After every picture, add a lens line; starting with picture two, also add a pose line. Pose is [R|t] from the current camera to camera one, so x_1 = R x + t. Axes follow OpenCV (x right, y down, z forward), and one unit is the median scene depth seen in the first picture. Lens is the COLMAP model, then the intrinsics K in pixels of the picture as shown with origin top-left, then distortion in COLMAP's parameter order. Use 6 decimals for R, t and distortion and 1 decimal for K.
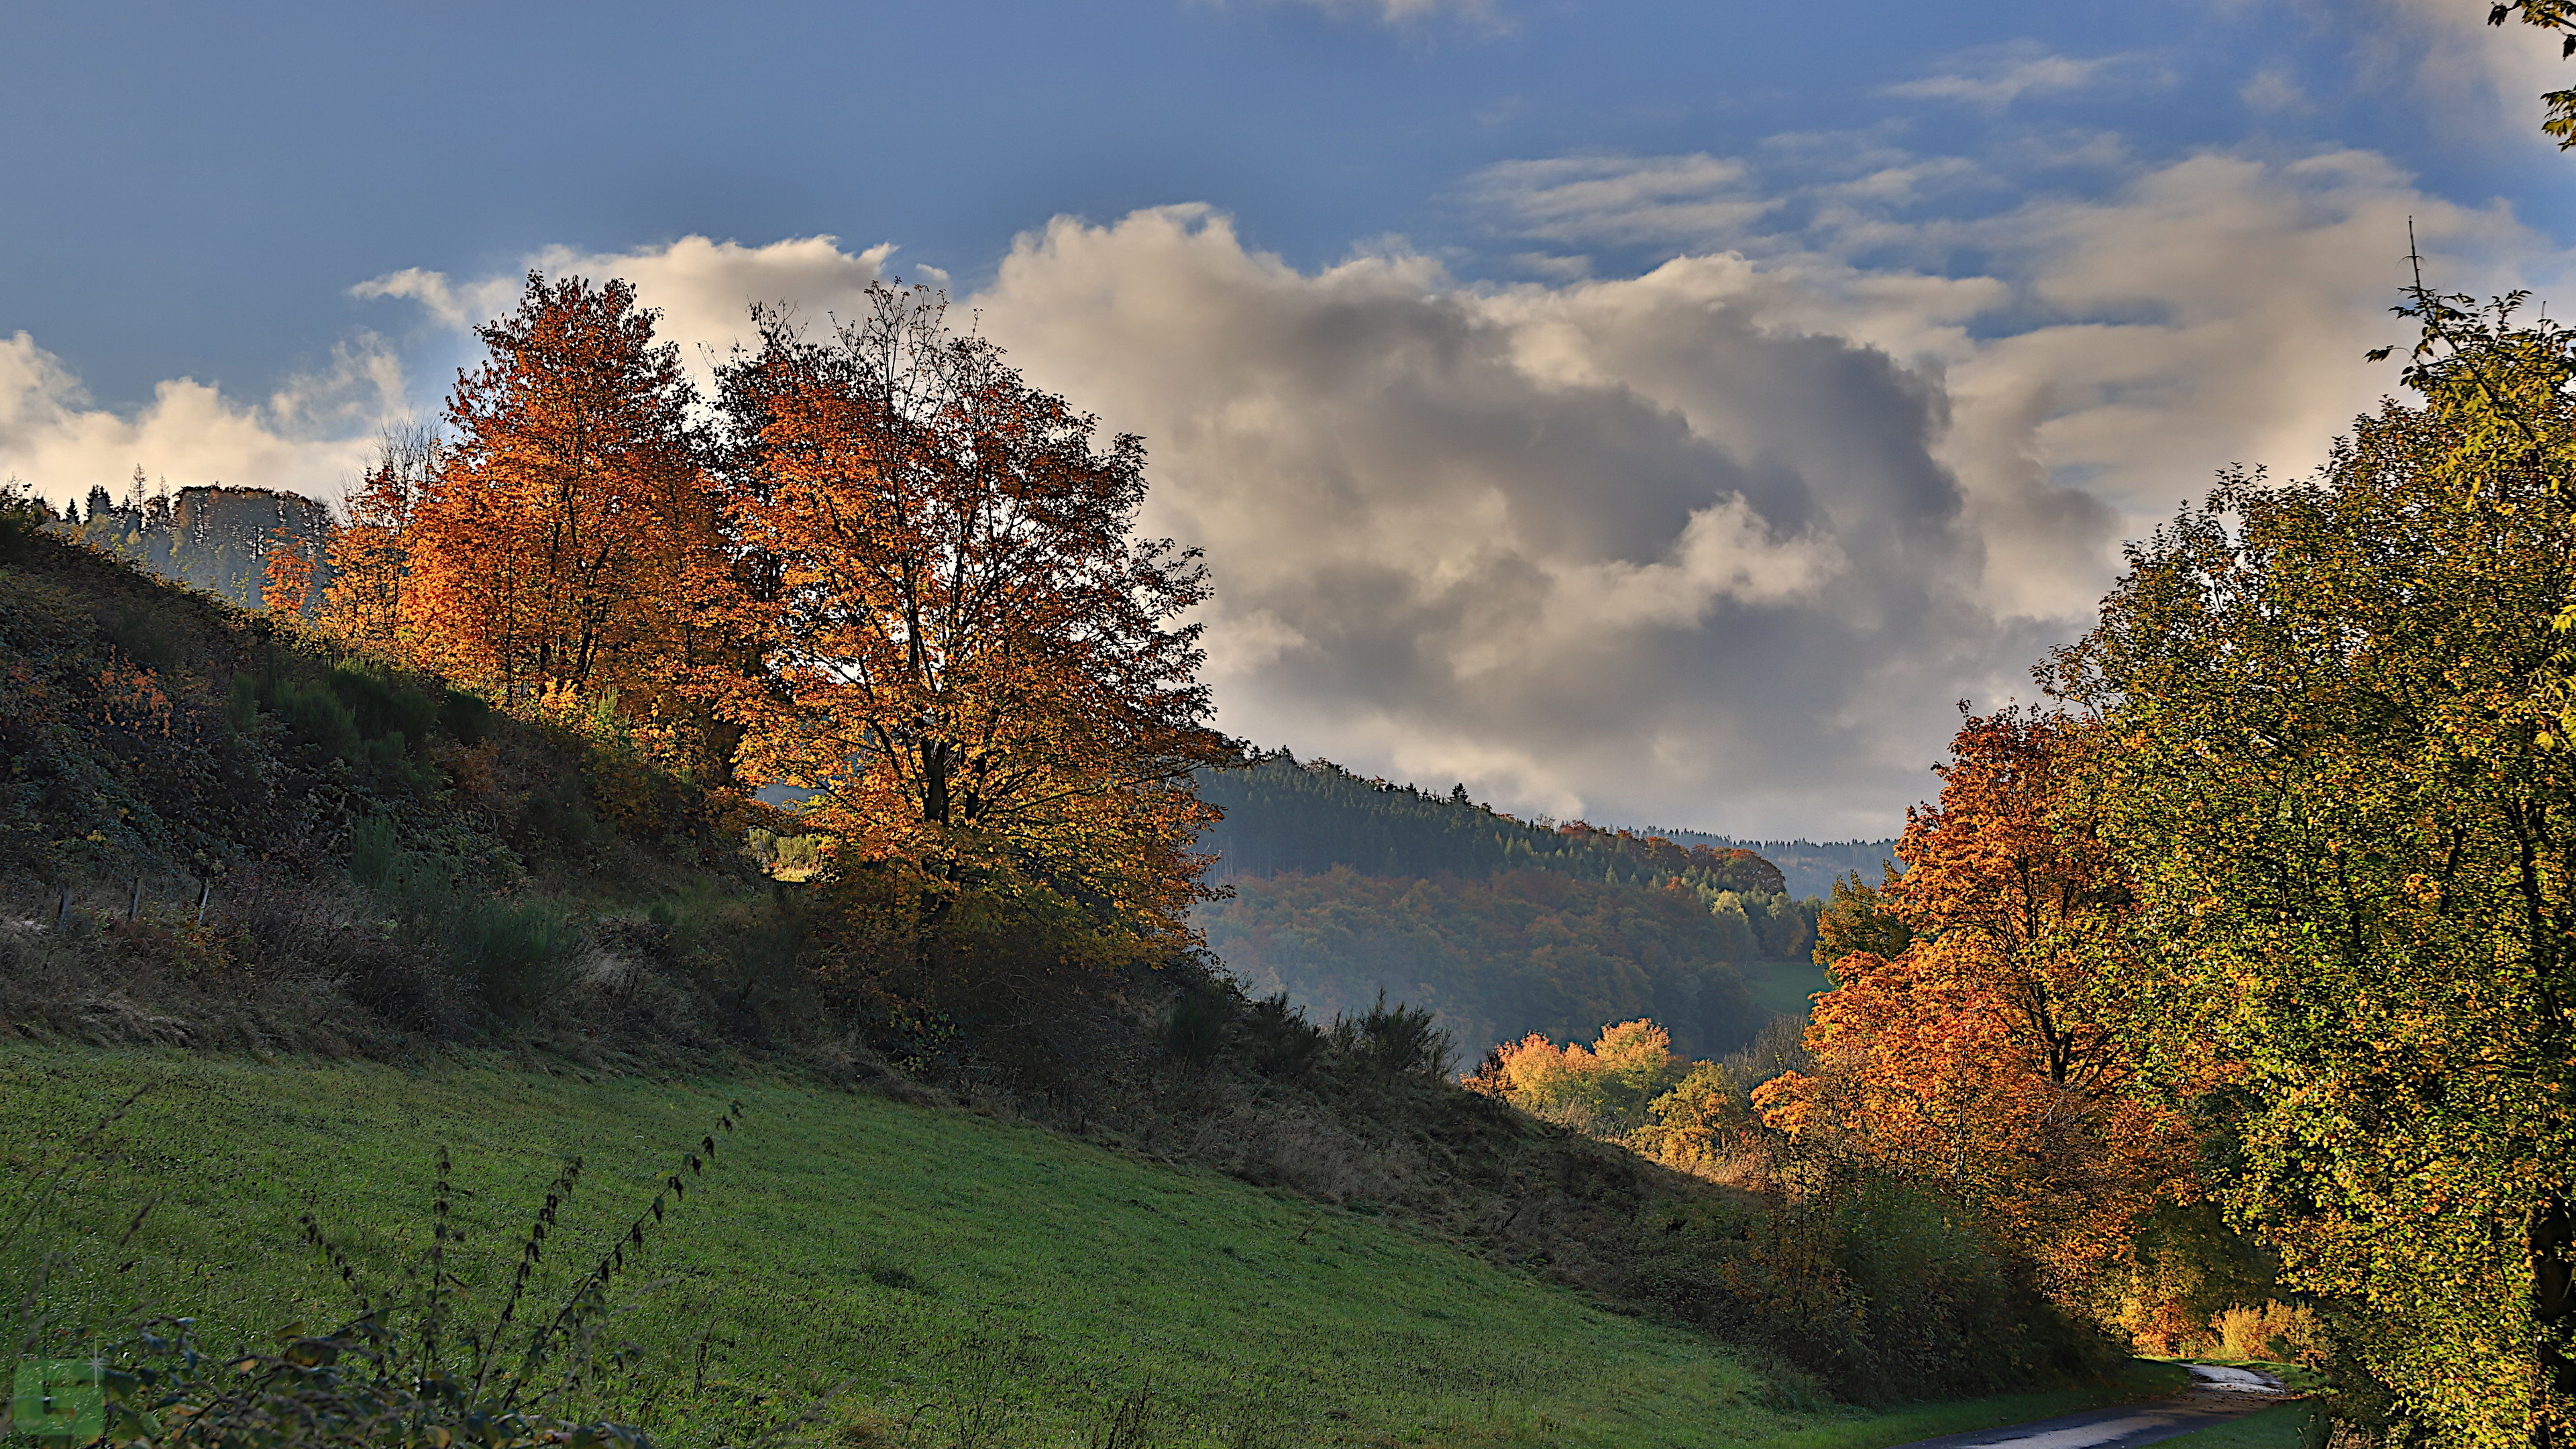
lens RADIAL K [[5109.1, 0, 1288.0], [0, 5109.1, 724.5], [0, 0, 1]] dist [0.253752, 0.243076]
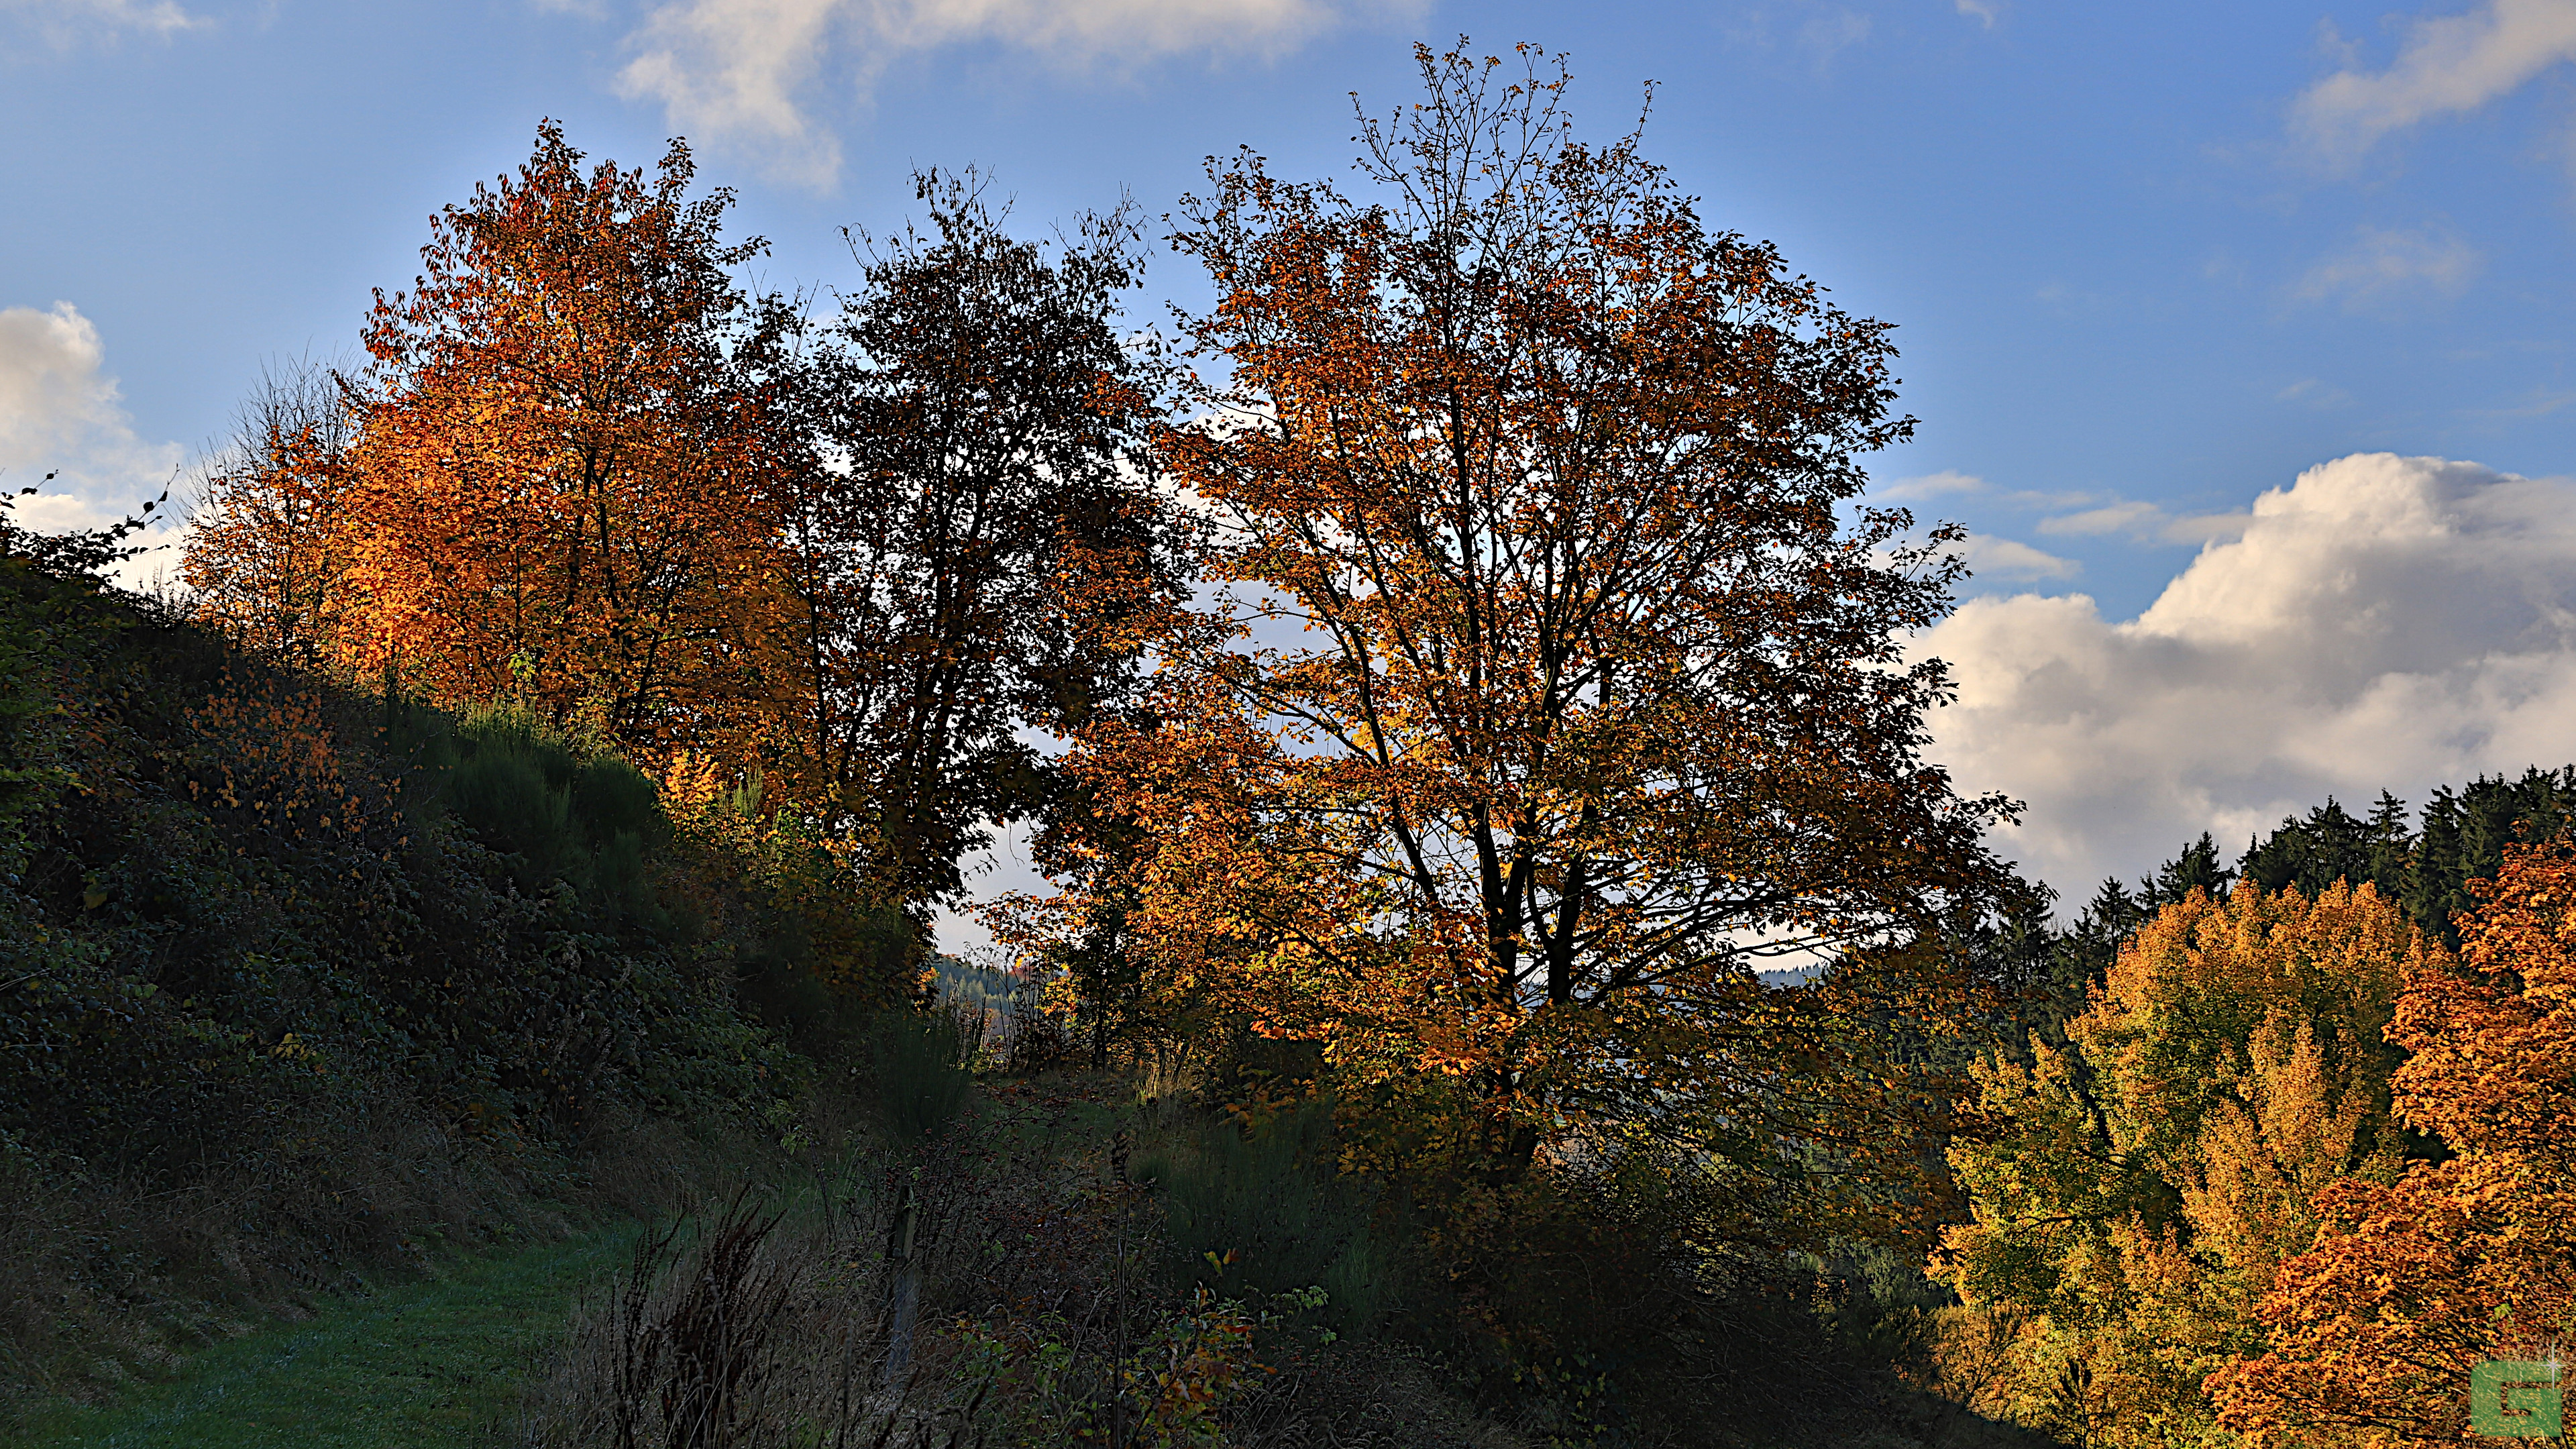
lens RADIAL K [[5109.1, 0, 1288.0], [0, 5109.1, 724.5], [0, 0, 1]] dist [0.253752, 0.243076]
pose [[0.992586, 0.009565, 0.121166, -0.135880], [-0.006282, 0.999603, -0.027449, 0.003440], [-0.121381, 0.026484, 0.992253, 0.369609]]
